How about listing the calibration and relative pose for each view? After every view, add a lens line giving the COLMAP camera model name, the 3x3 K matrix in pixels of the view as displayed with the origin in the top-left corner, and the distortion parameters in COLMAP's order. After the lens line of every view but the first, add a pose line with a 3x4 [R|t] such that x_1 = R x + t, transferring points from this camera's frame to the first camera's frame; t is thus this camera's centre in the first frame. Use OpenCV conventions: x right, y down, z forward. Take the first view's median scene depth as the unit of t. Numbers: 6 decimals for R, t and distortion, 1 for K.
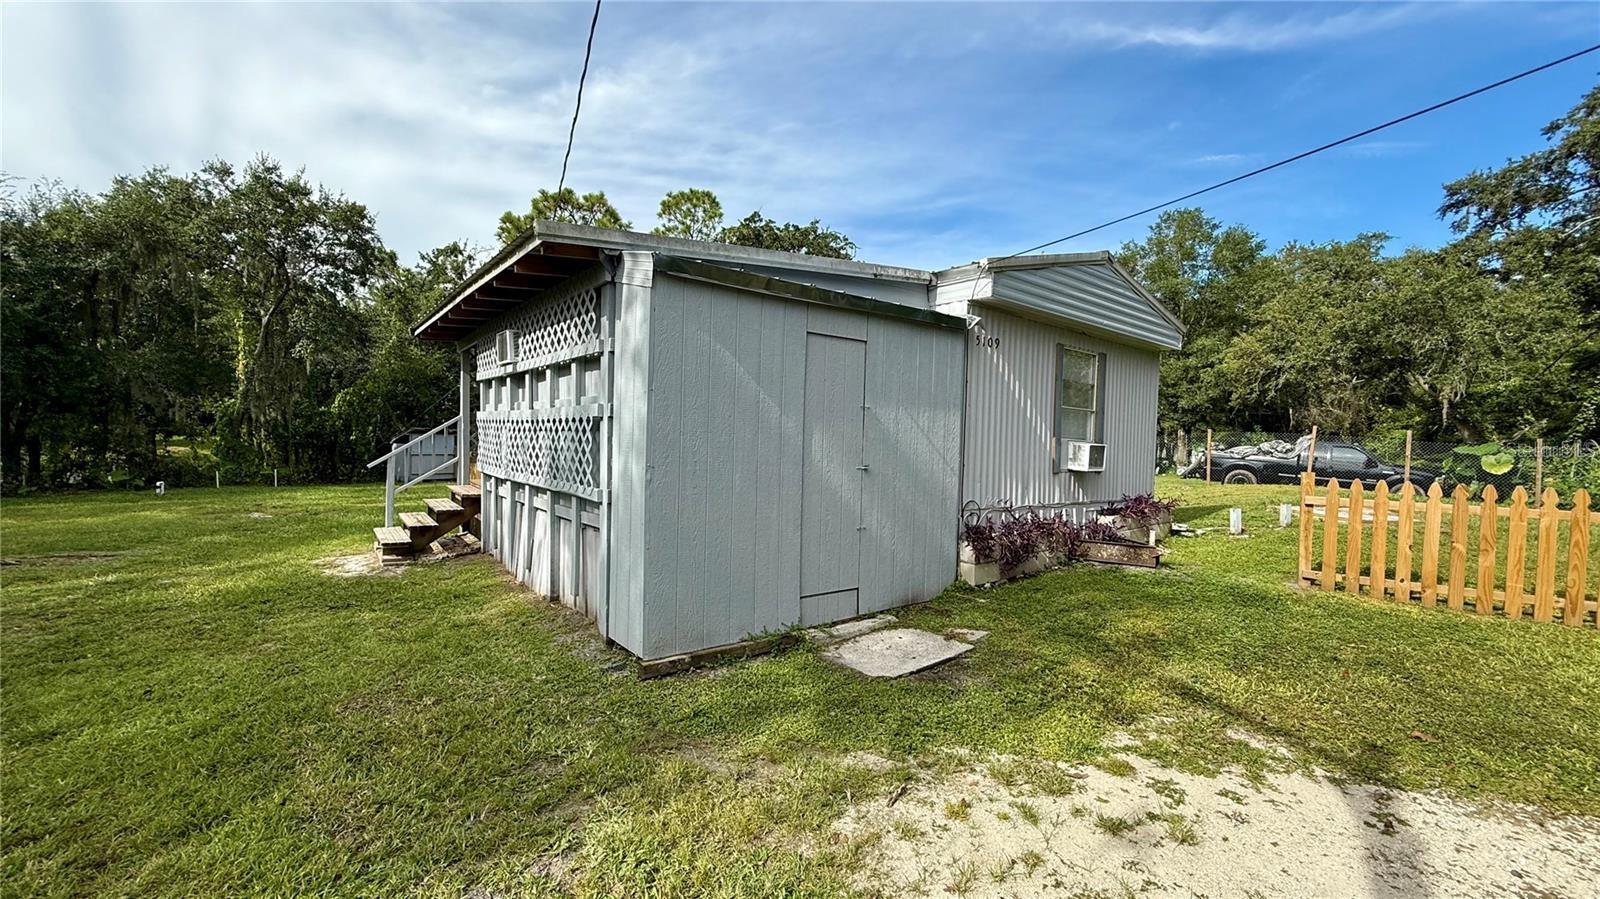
lens RADIAL K [[638.7, 0, 797.9], [0, 638.7, 438.8], [0, 0, 1]] dist [-0.000027, 0.000225]
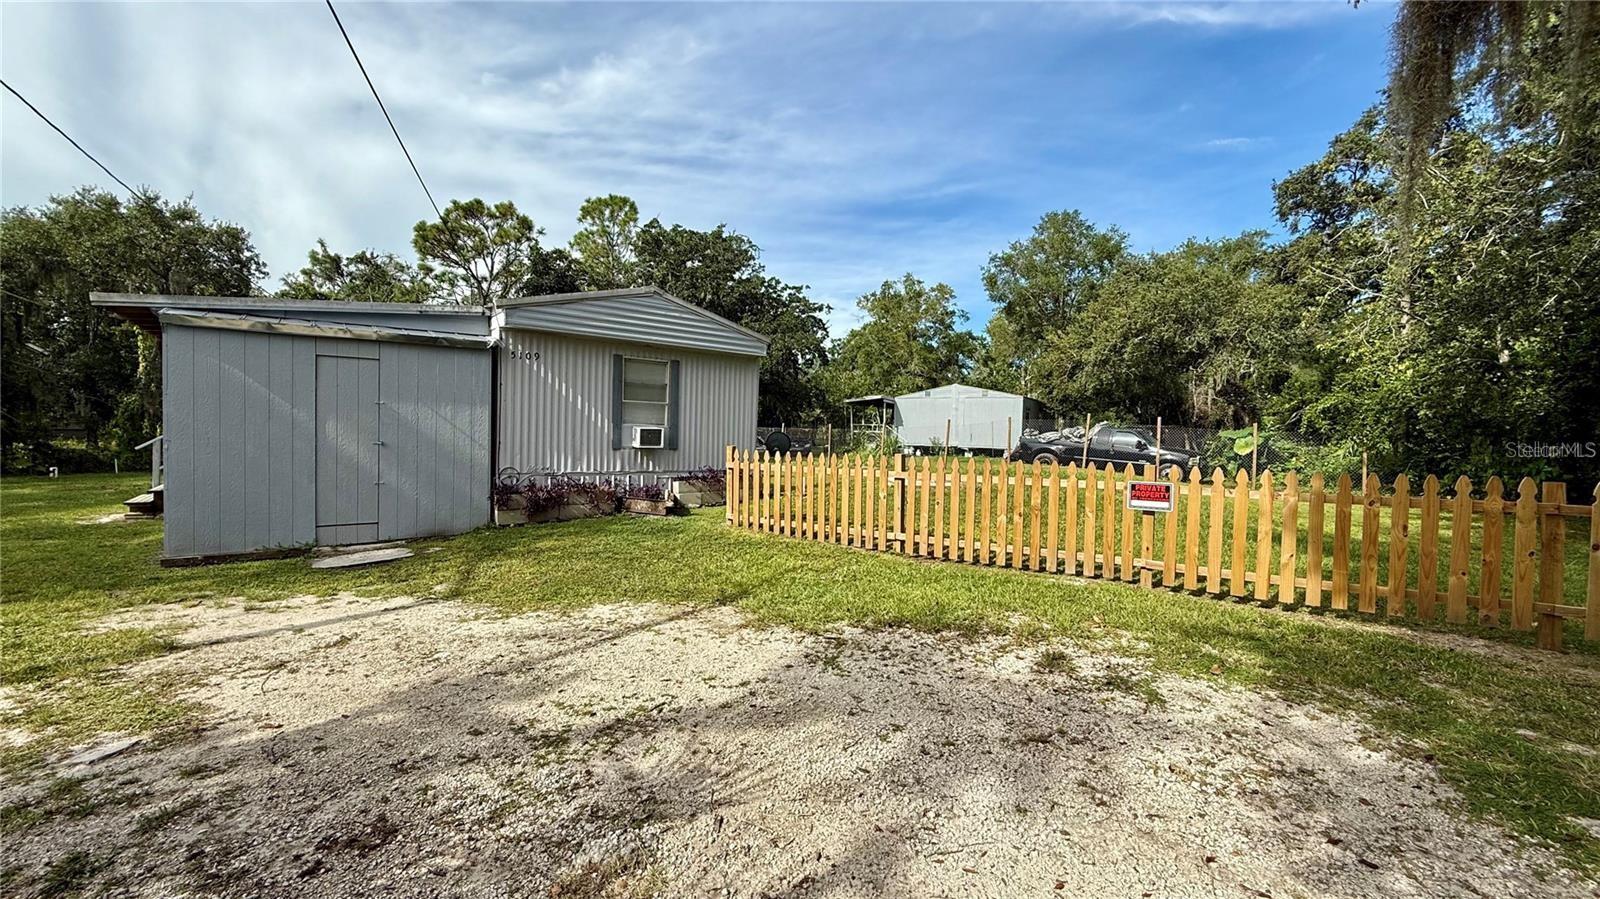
lens RADIAL K [[638.8, 0, 800.0], [0, 638.8, 449.5], [0, 0, 1]] dist [0.001902, -0.000082]
pose [[0.999955, -0.007096, -0.006307, 0.193709], [0.007285, 0.999507, 0.030528, 0.003219], [0.006087, -0.030572, 0.999514, -0.092499]]
